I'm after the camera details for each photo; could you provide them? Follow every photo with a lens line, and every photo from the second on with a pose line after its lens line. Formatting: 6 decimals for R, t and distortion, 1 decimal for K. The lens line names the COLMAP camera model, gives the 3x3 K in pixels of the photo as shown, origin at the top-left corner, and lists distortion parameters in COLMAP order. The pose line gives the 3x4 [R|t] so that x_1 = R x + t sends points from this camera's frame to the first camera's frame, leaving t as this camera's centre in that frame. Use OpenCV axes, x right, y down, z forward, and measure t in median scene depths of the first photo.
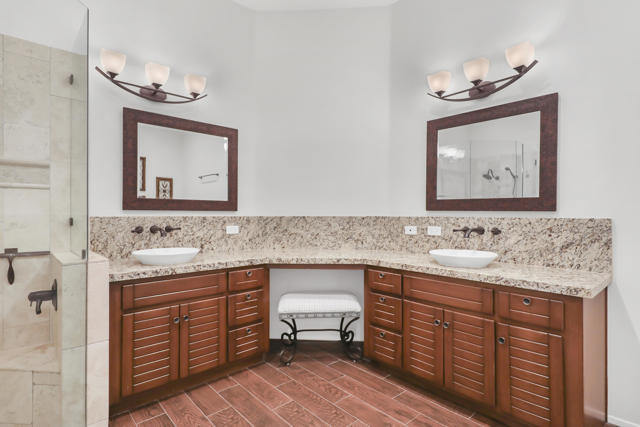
lens RADIAL K [[326.6, 0, 320.2], [0, 326.6, 212.3], [0, 0, 1]] dist [-0.002623, -0.001156]
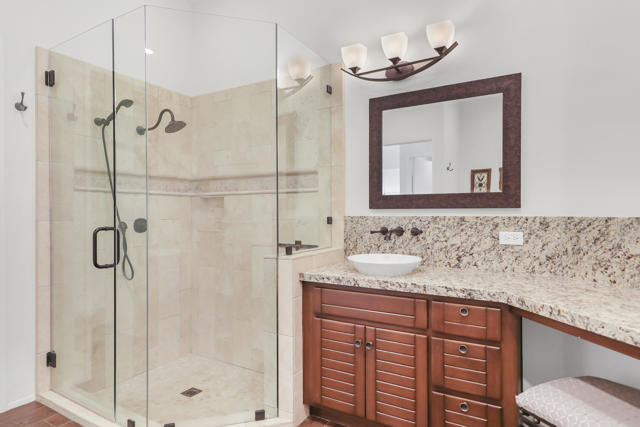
lens RADIAL K [[354.3, 0, 319.9], [0, 354.3, 214.6], [0, 0, 1]] dist [0.002534, 0.000851]
pose [[0.313269, -0.000348, -0.949664, 0.303074], [0.006295, 0.999979, 0.001710, 0.005995], [0.949644, -0.006513, 0.313265, 0.521916]]
